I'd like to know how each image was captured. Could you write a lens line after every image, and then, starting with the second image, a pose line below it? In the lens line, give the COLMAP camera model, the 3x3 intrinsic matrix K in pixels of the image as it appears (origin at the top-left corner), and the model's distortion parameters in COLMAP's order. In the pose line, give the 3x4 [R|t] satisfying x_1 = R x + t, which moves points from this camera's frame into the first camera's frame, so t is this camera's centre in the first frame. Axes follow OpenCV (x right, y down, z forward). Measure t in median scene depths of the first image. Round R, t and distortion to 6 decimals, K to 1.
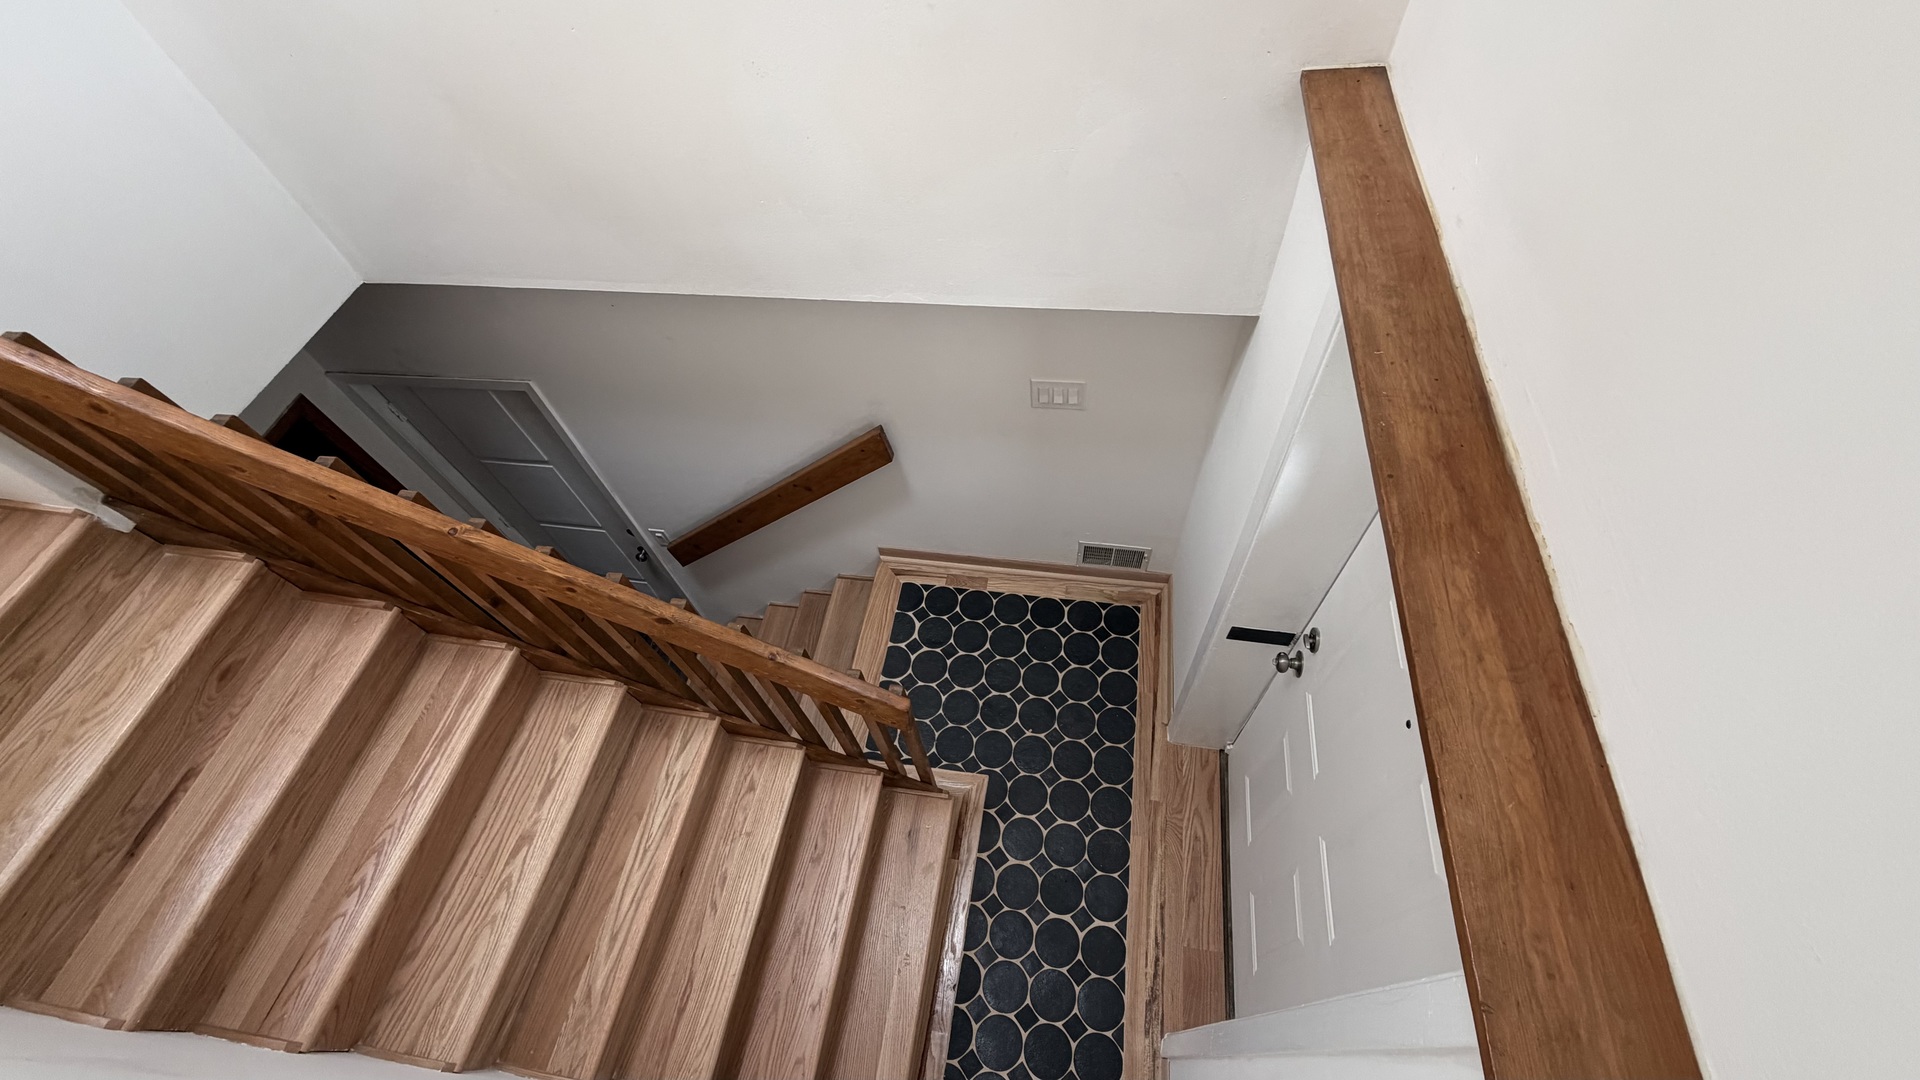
lens RADIAL K [[759.1, 0, 950.9], [0, 759.1, 540.3], [0, 0, 1]] dist [0.005796, -0.001208]
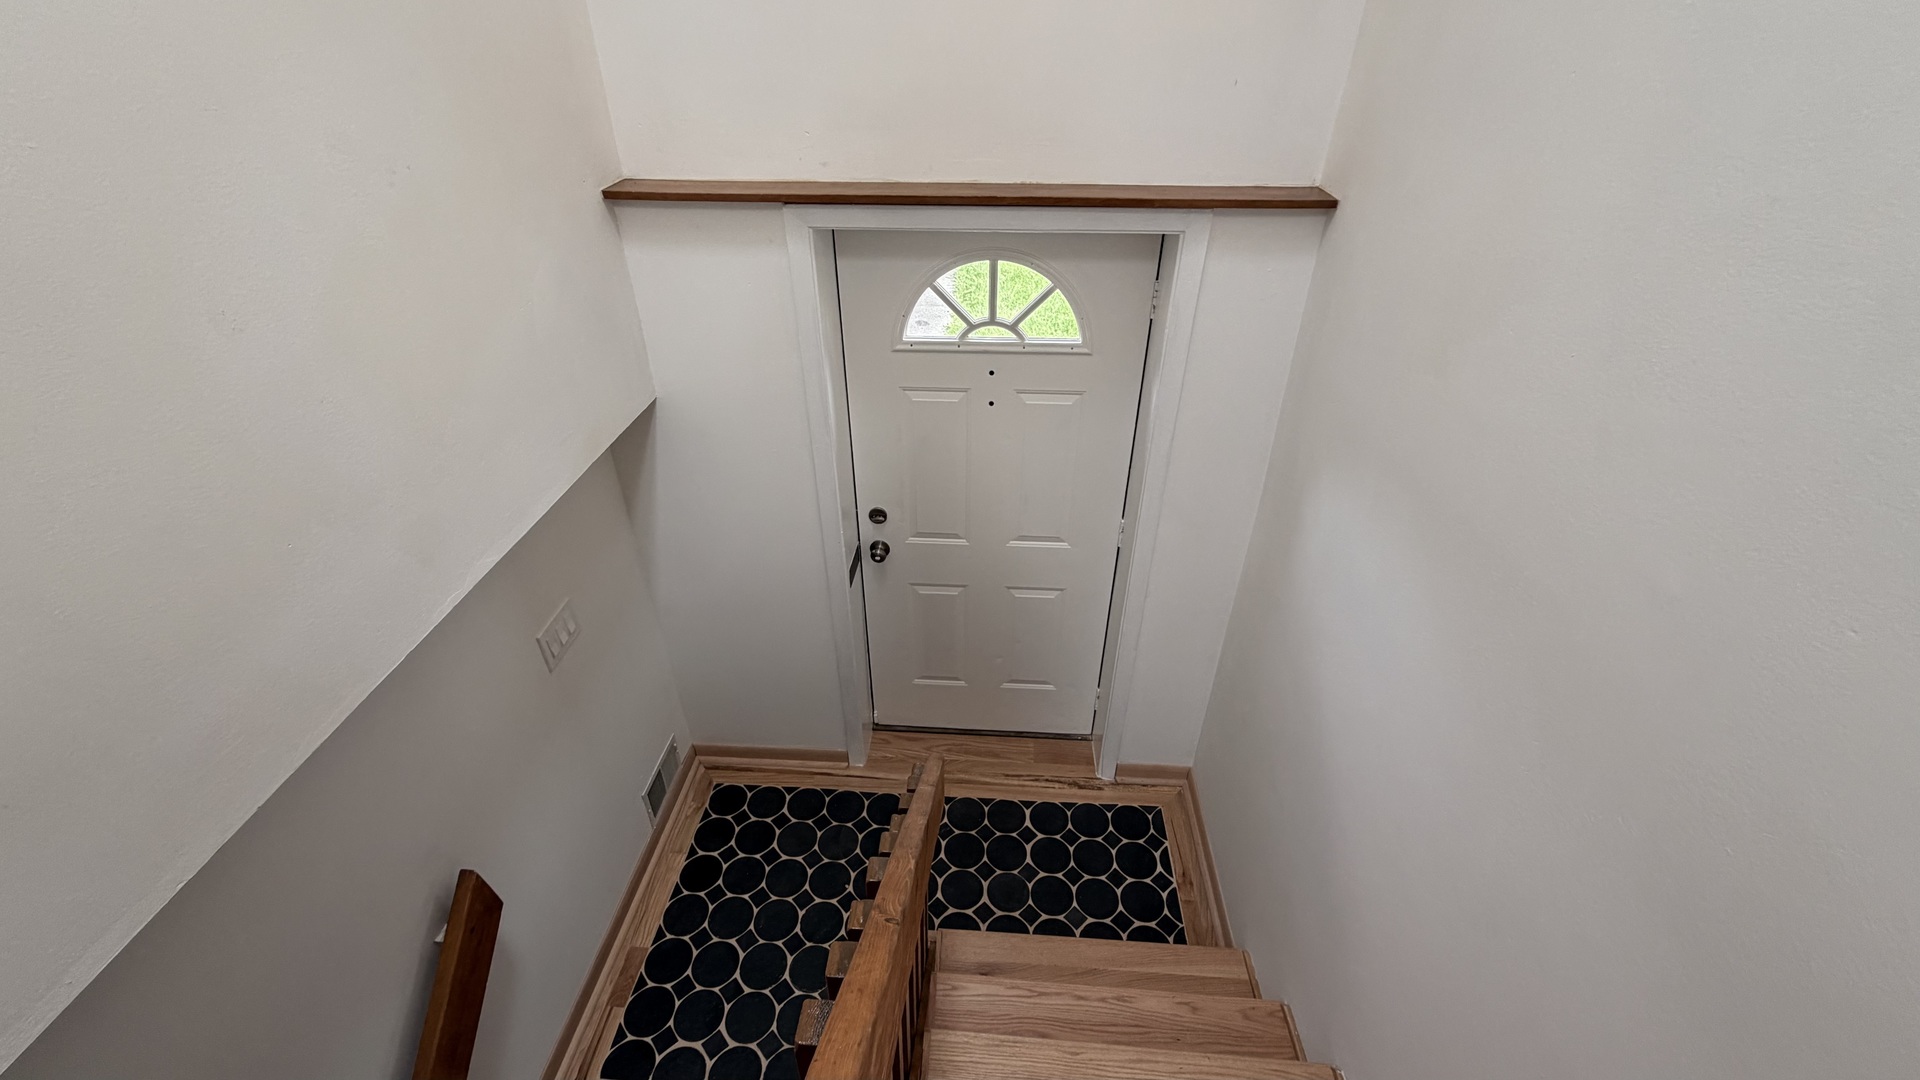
lens RADIAL K [[759.1, 0, 947.1], [0, 759.1, 544.5], [0, 0, 1]] dist [0.005796, -0.001208]
pose [[-0.092637, -0.487633, 0.868120, -0.504425], [0.831019, 0.442400, 0.337180, -0.137289], [-0.548476, 0.752659, 0.364249, 0.310937]]
